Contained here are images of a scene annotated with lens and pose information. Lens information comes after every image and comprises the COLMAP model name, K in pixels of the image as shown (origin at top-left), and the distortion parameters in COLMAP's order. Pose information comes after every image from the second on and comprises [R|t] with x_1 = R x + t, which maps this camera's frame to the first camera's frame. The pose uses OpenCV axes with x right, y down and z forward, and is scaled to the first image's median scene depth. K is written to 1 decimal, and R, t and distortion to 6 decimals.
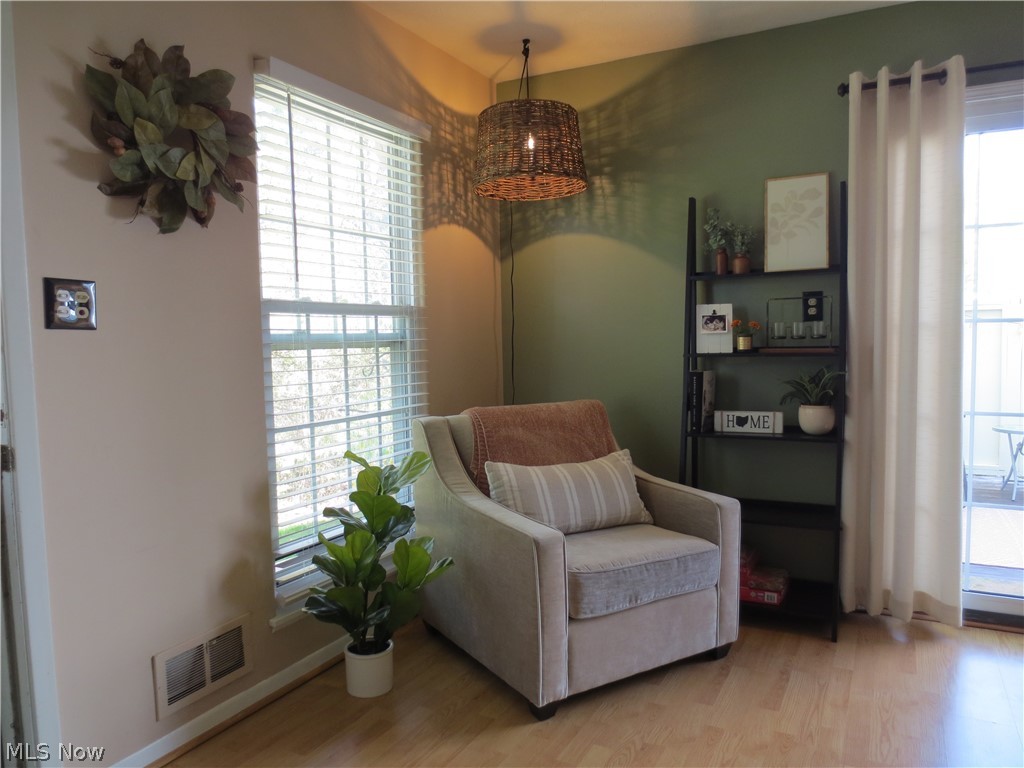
lens RADIAL K [[717.4, 0, 509.0], [0, 717.4, 385.9], [0, 0, 1]] dist [-0.040444, 0.013030]
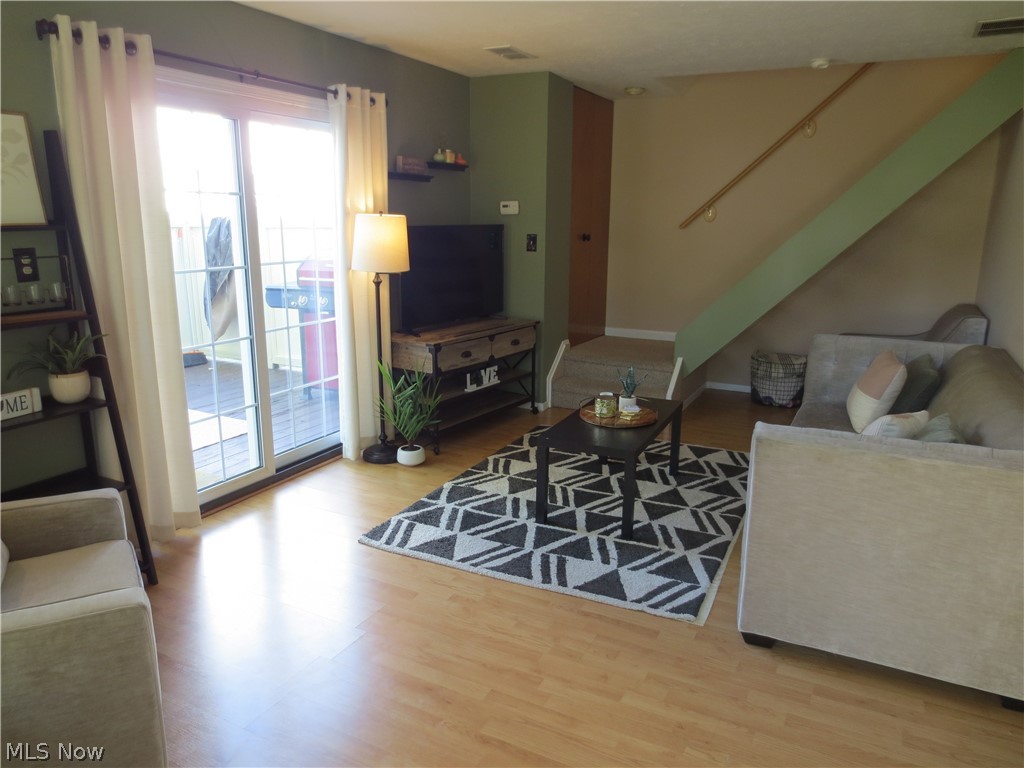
lens RADIAL K [[717.4, 0, 509.0], [0, 717.4, 385.9], [0, 0, 1]] dist [-0.040444, 0.013030]
pose [[-0.010376, -0.215536, 0.976441, -0.496823], [0.056122, 0.974829, 0.215777, -0.125118], [-0.998370, 0.057038, 0.001981, 0.414474]]
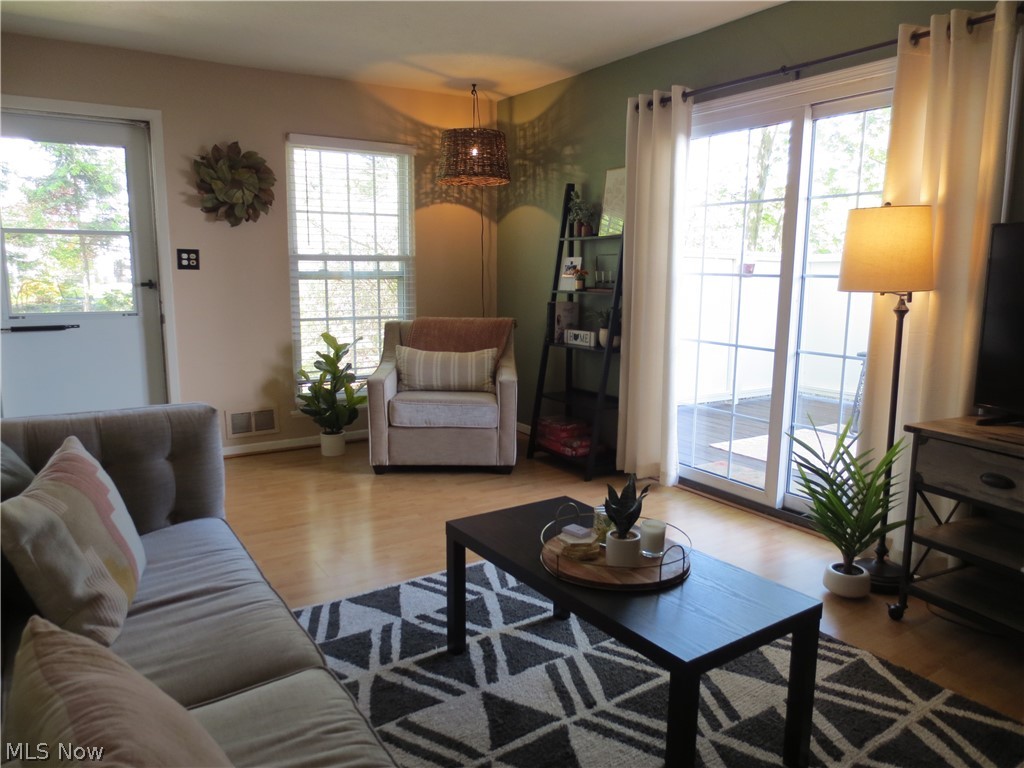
lens RADIAL K [[717.4, 0, 509.0], [0, 717.4, 385.9], [0, 0, 1]] dist [-0.040444, 0.013030]
pose [[0.871512, 0.104506, -0.479108, 0.969152], [-0.055502, 0.991771, 0.115370, -0.015131], [0.487223, -0.073955, 0.870141, -0.397450]]
